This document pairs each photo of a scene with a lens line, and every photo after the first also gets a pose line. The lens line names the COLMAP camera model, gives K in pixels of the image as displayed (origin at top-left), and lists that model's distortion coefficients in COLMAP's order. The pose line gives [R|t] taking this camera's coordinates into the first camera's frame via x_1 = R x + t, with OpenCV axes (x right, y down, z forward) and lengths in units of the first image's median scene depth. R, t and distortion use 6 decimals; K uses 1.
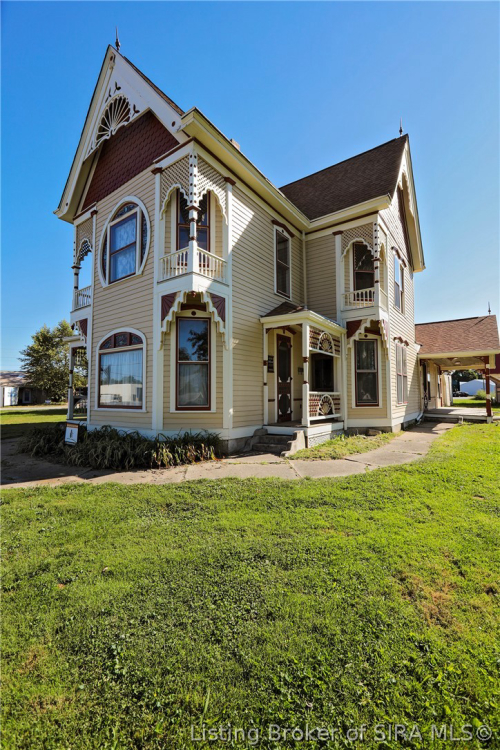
lens RADIAL K [[338.5, 0, 256.6], [0, 338.5, 374.0], [0, 0, 1]] dist [0.000050, 0.000106]
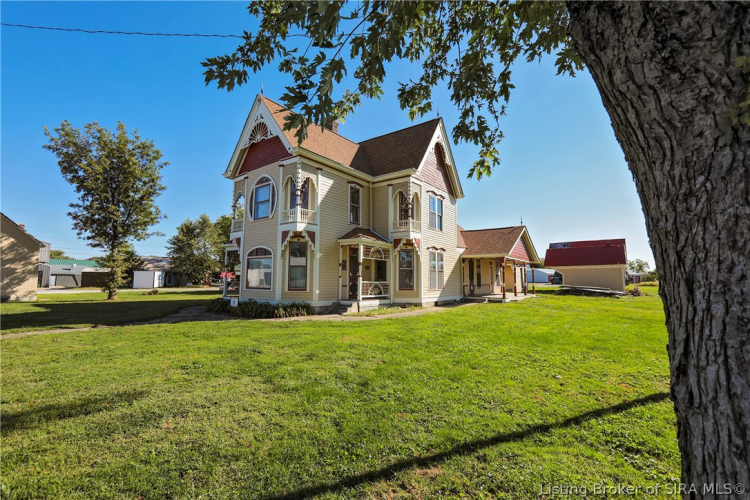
lens RADIAL K [[338.5, 0, 375.8], [0, 338.5, 245.0], [0, 0, 1]] dist [0.000050, 0.000106]
pose [[0.999645, 0.009196, -0.024999, 0.263876], [-0.010214, 0.999112, -0.040883, -0.067390], [0.024601, 0.041124, 0.998851, -0.793811]]
